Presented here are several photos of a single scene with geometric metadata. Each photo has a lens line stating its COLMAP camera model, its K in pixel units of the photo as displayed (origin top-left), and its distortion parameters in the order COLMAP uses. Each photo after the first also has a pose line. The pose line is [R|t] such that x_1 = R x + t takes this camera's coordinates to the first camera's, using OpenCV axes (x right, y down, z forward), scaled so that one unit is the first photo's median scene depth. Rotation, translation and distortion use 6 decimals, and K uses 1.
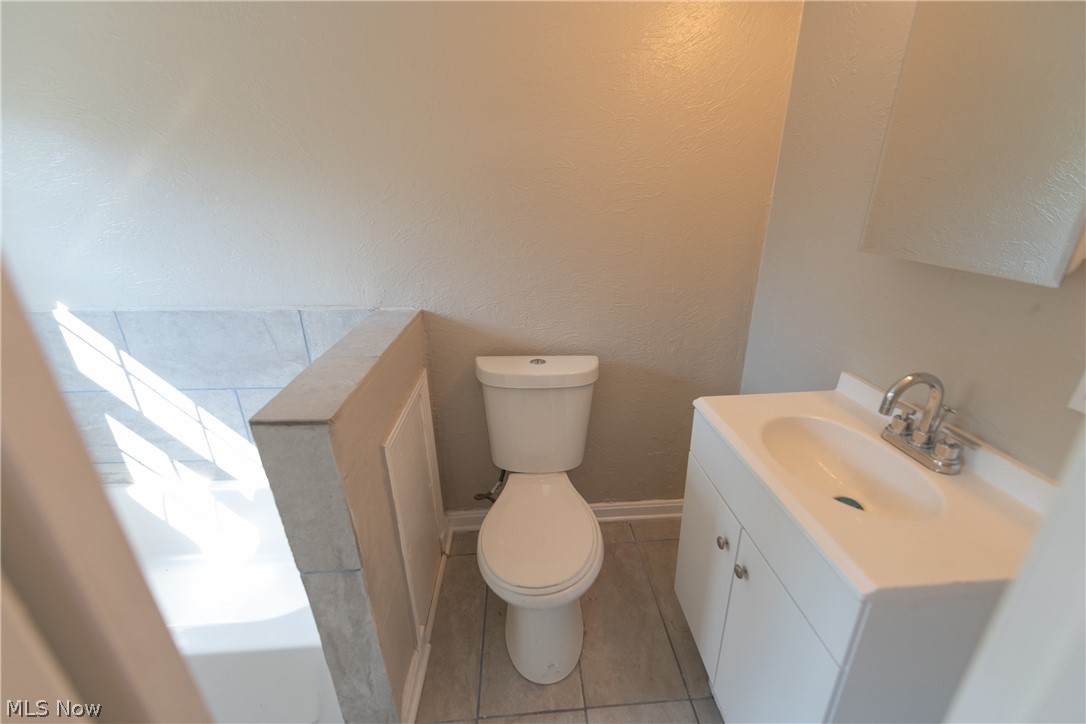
lens RADIAL K [[430.4, 0, 546.0], [0, 430.4, 361.9], [0, 0, 1]] dist [0.007795, -0.000448]
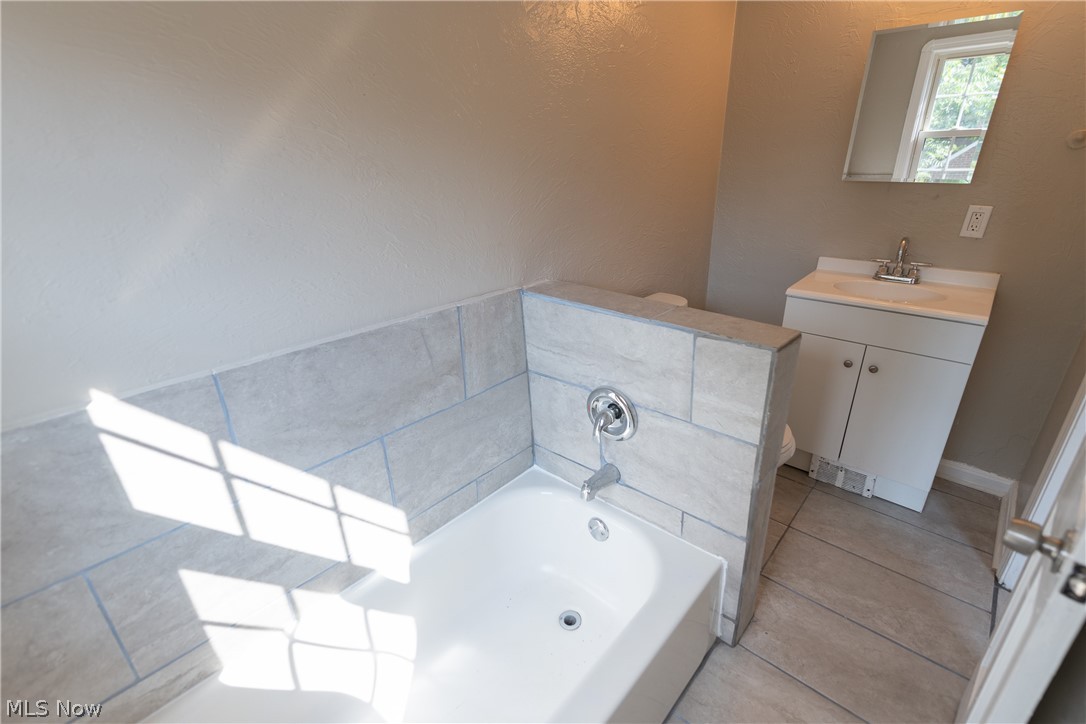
lens RADIAL K [[484.1, 0, 542.1], [0, 484.1, 360.2], [0, 0, 1]] dist [0.004286, -0.000330]
pose [[0.725197, -0.289139, 0.624891, -1.043598], [0.275513, 0.953589, 0.121491, -0.089654], [-0.631017, 0.084061, 0.771201, 0.206287]]
